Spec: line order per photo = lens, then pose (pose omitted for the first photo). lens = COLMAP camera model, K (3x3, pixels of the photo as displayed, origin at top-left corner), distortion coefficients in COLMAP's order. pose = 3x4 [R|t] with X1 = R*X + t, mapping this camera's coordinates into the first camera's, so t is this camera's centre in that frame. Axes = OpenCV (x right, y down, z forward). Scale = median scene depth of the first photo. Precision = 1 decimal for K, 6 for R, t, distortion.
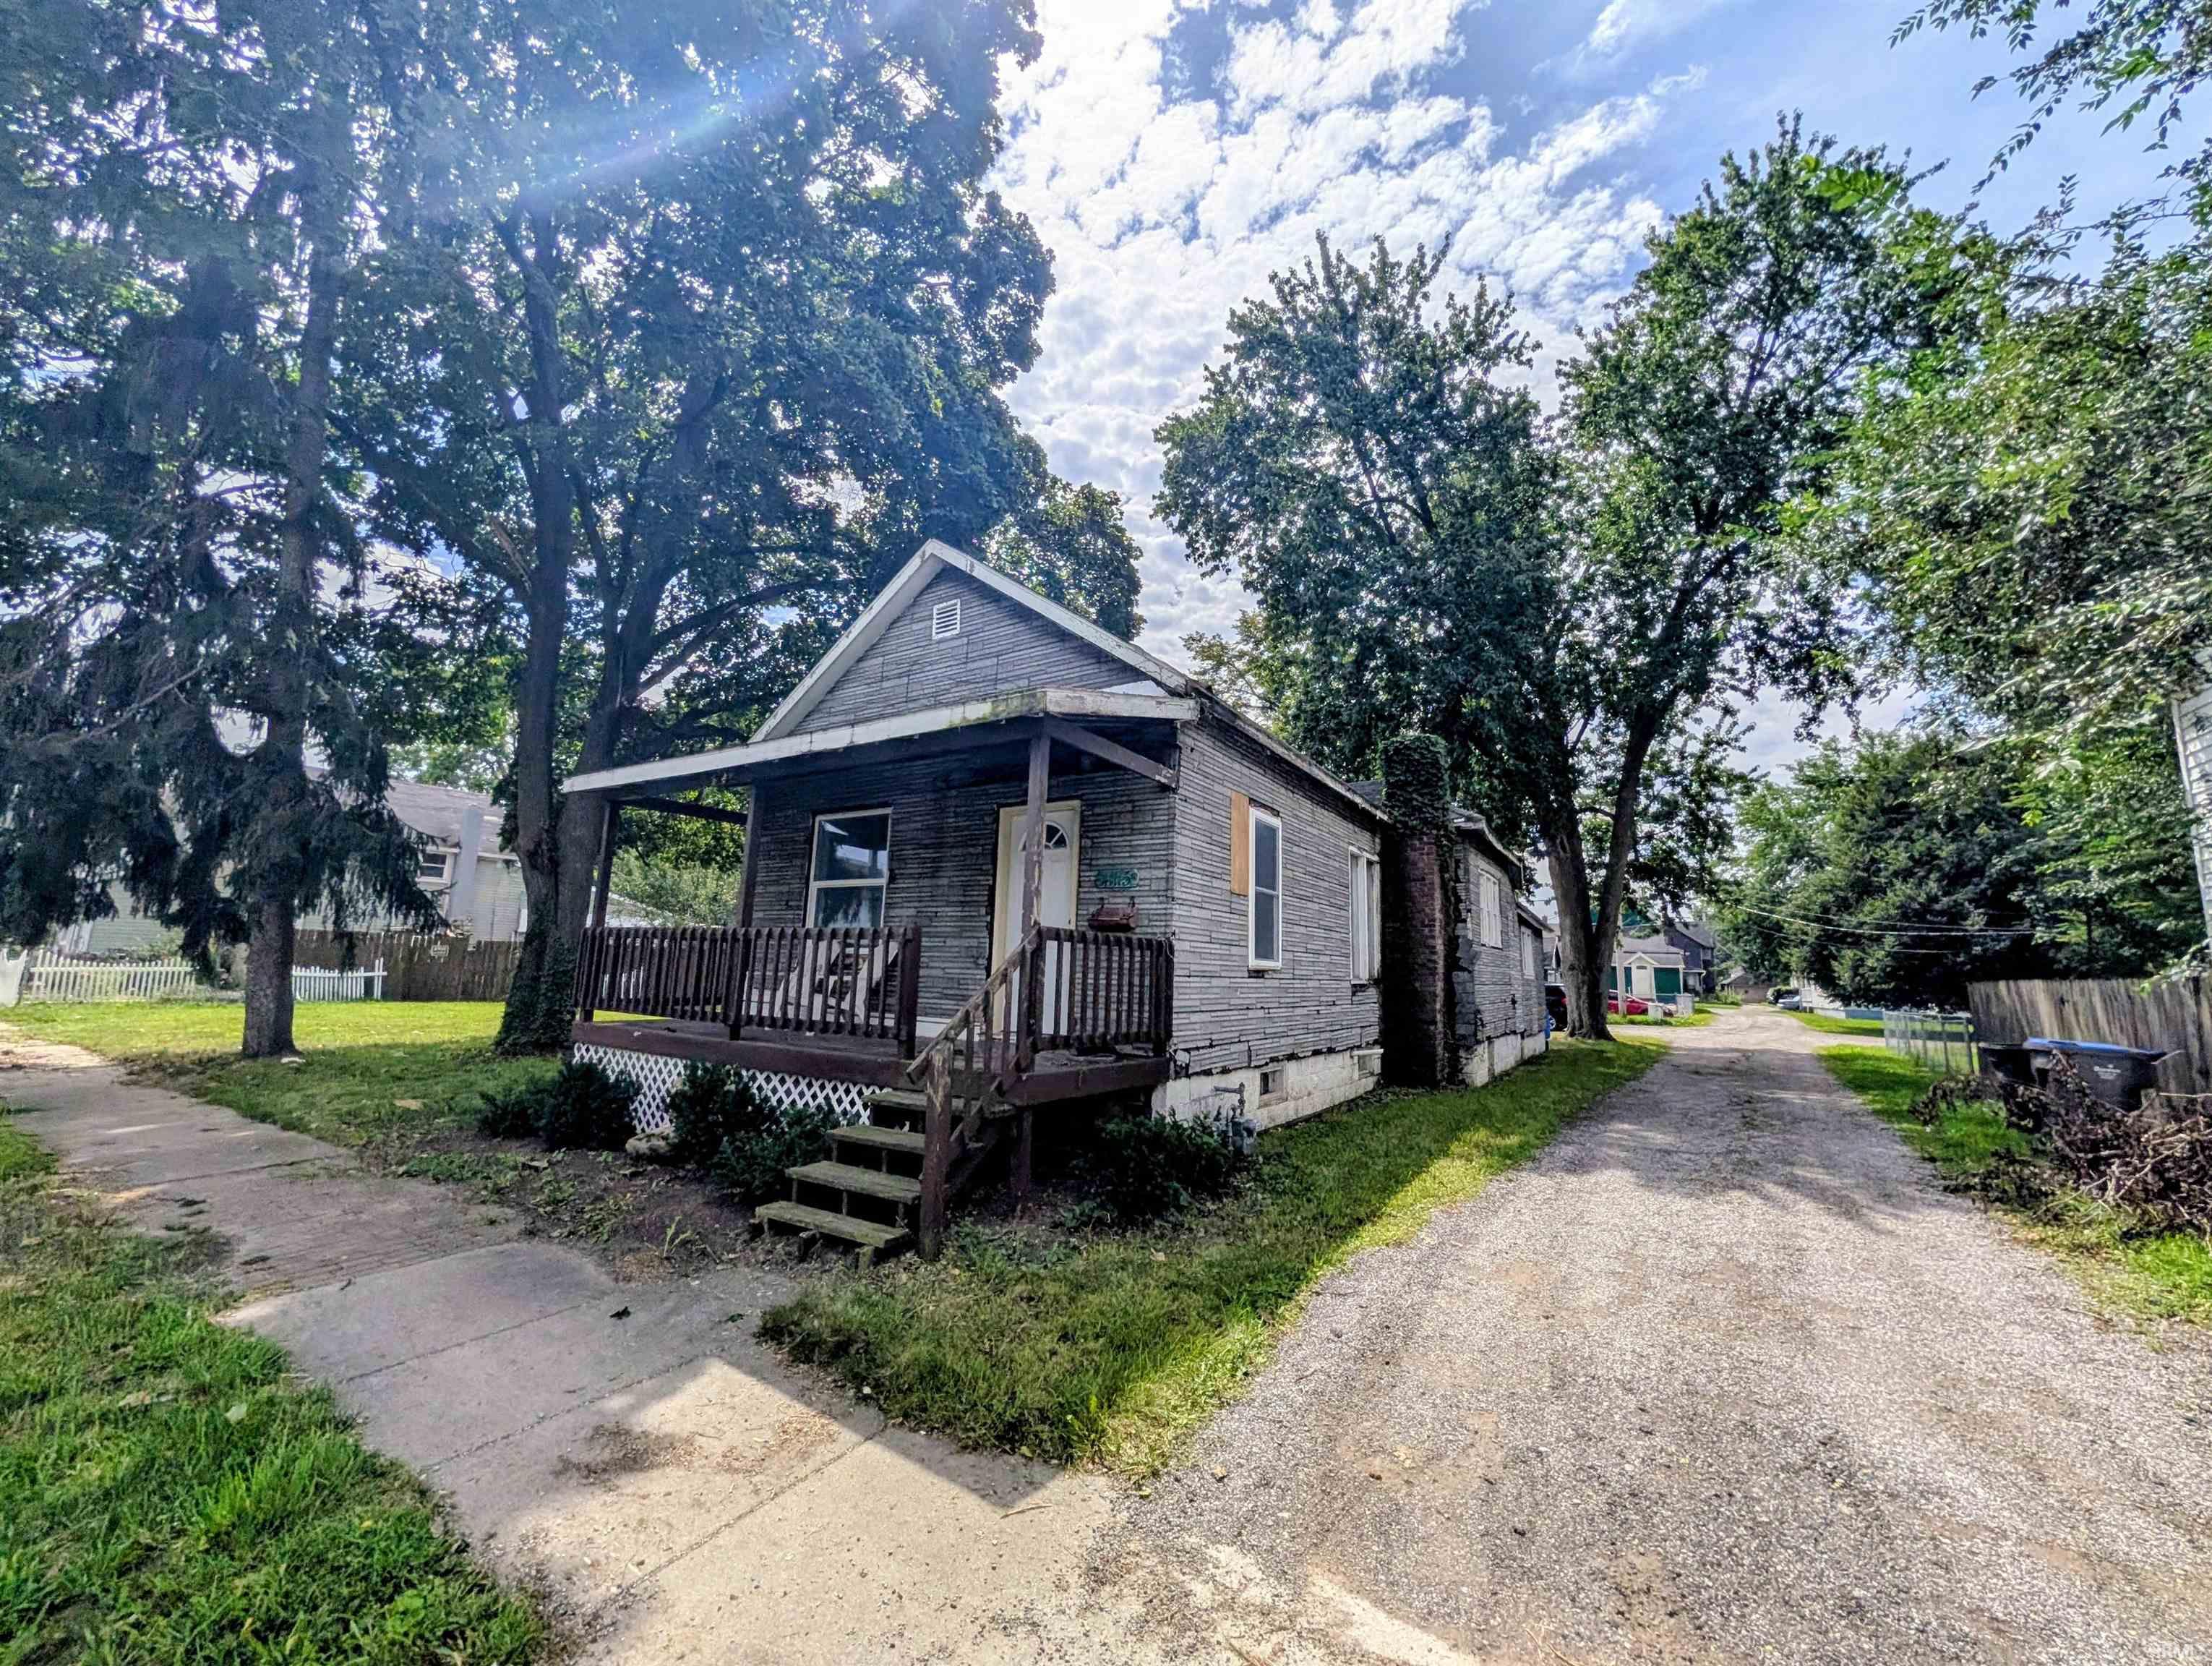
lens RADIAL K [[850.0, 0, 1100.4], [0, 850.0, 832.2], [0, 0, 1]] dist [-0.000170, -0.000006]
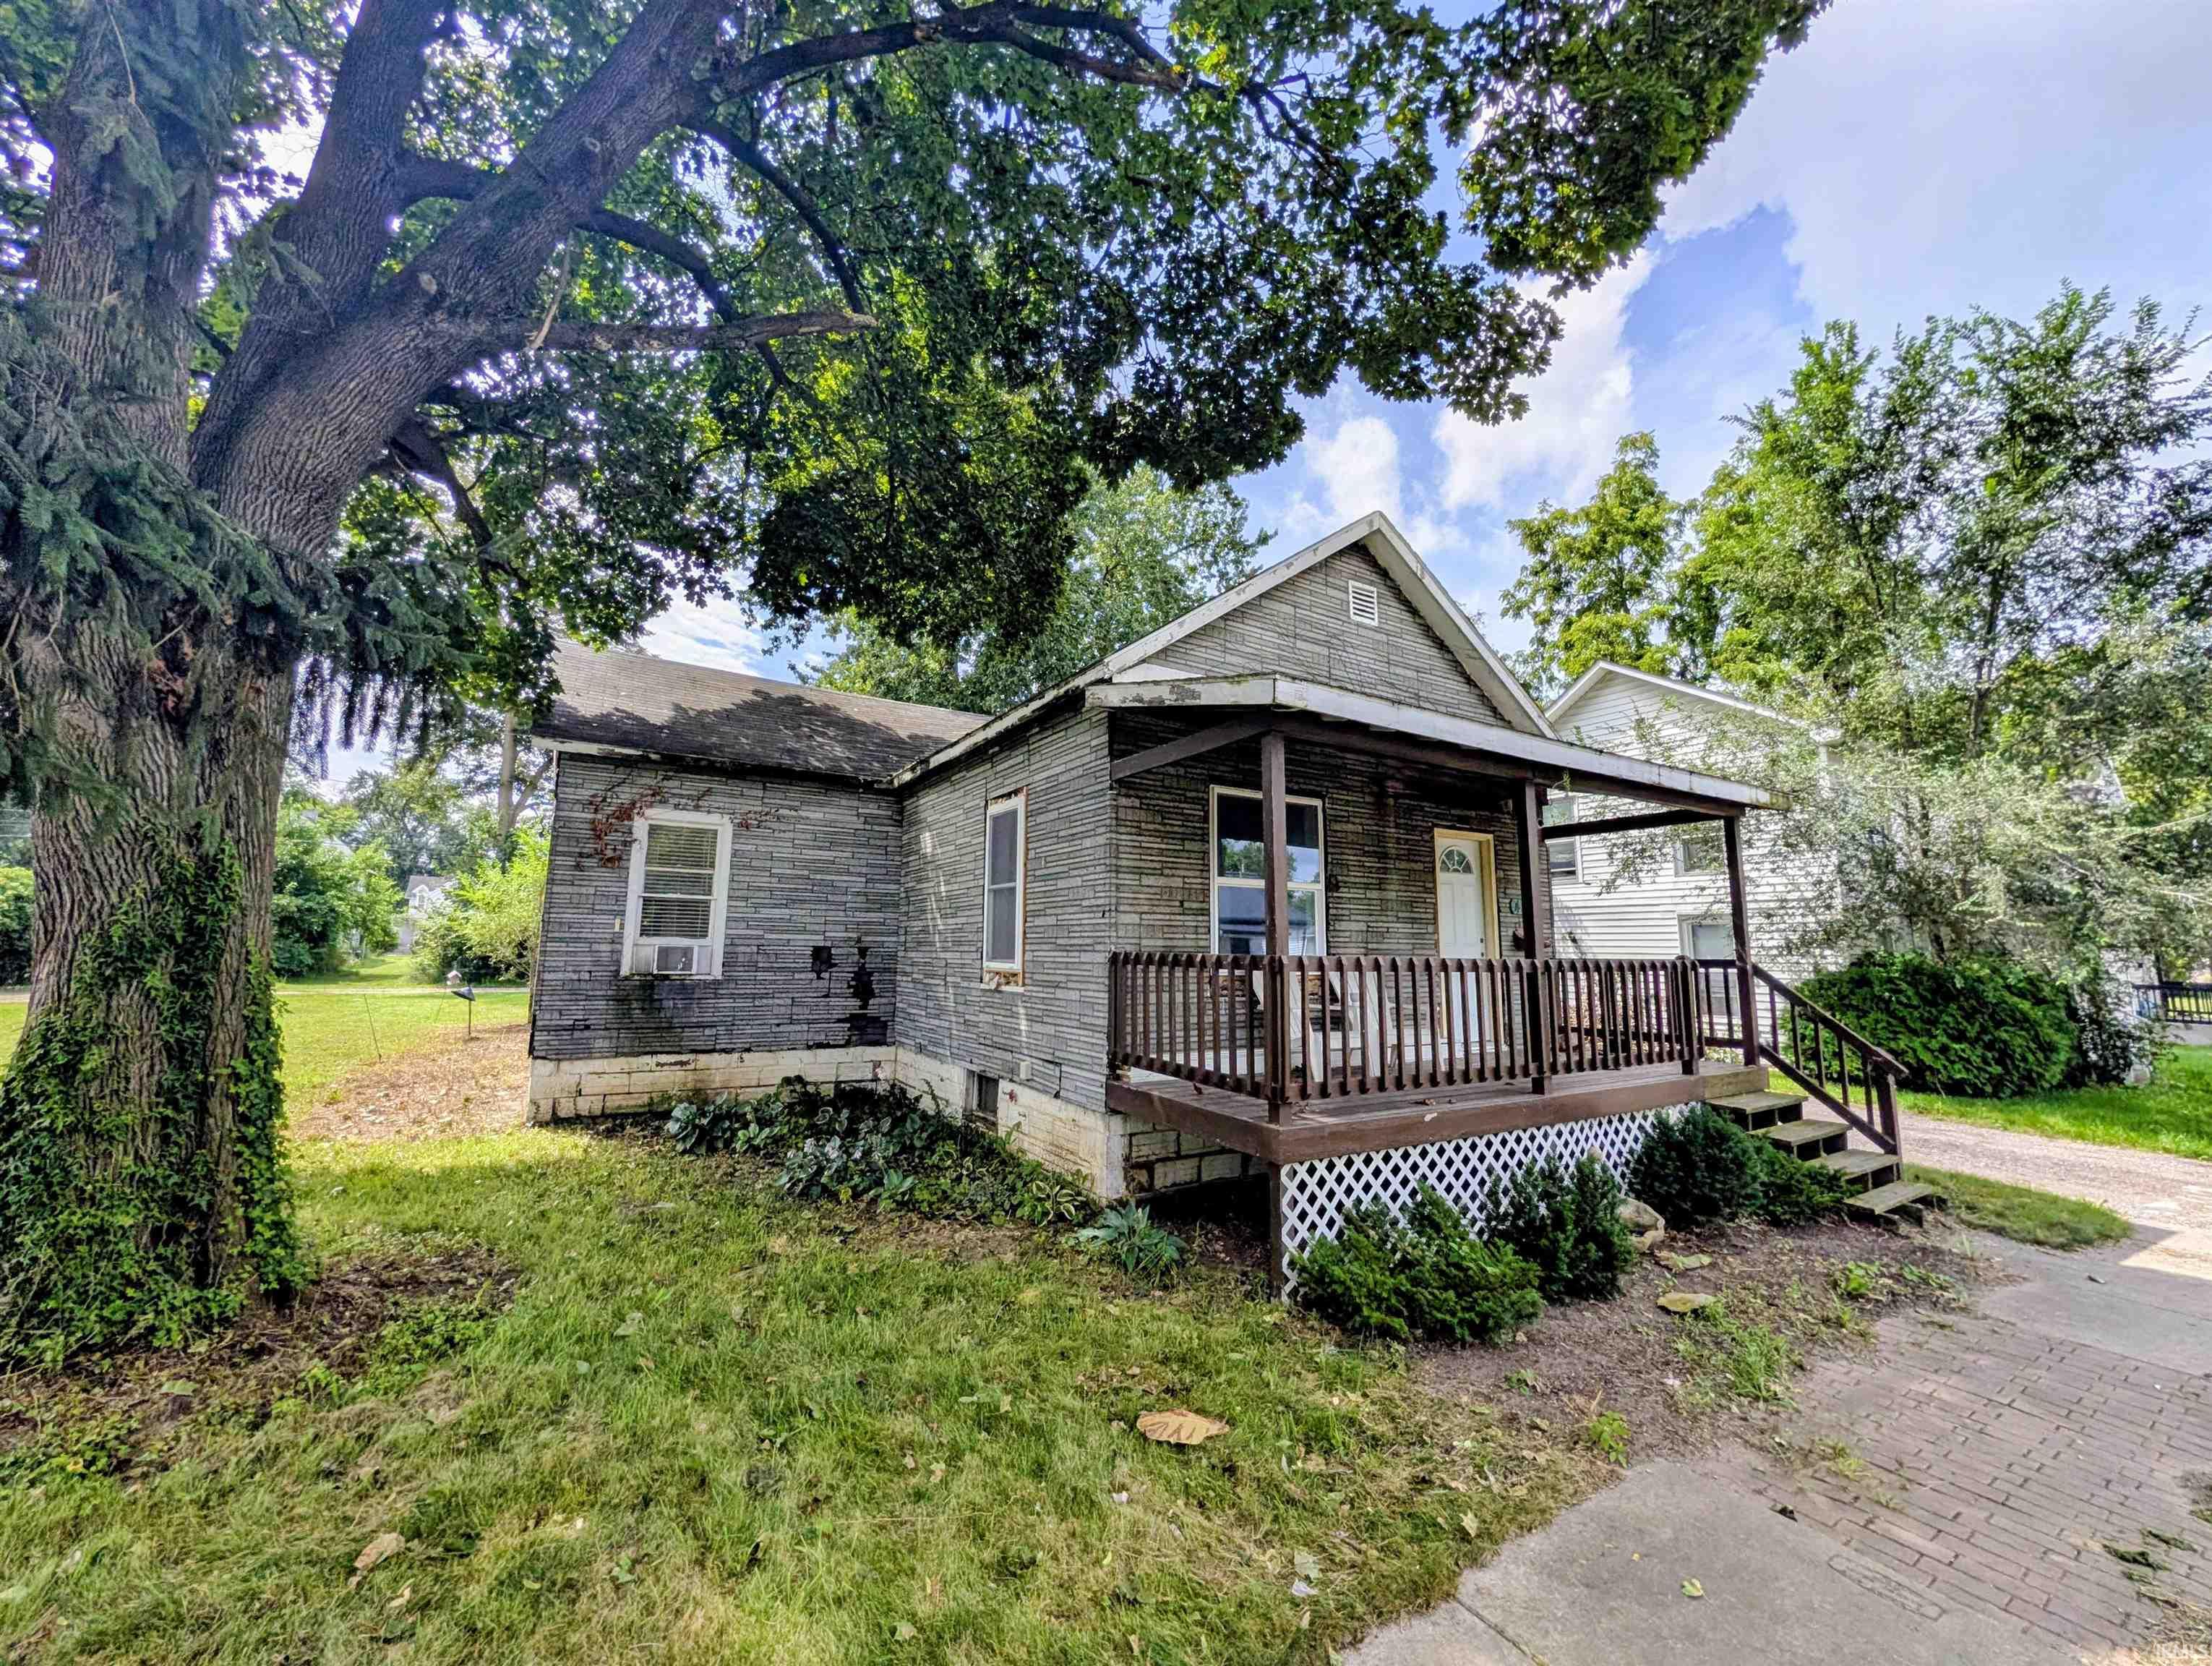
lens RADIAL K [[850.0, 0, 1100.4], [0, 850.0, 832.2], [0, 0, 1]] dist [-0.000170, -0.000006]
pose [[0.425164, 0.100626, 0.899506, -1.192424], [-0.138429, 0.989338, -0.045245, 0.077886], [-0.894468, -0.105281, 0.434560, 0.908996]]
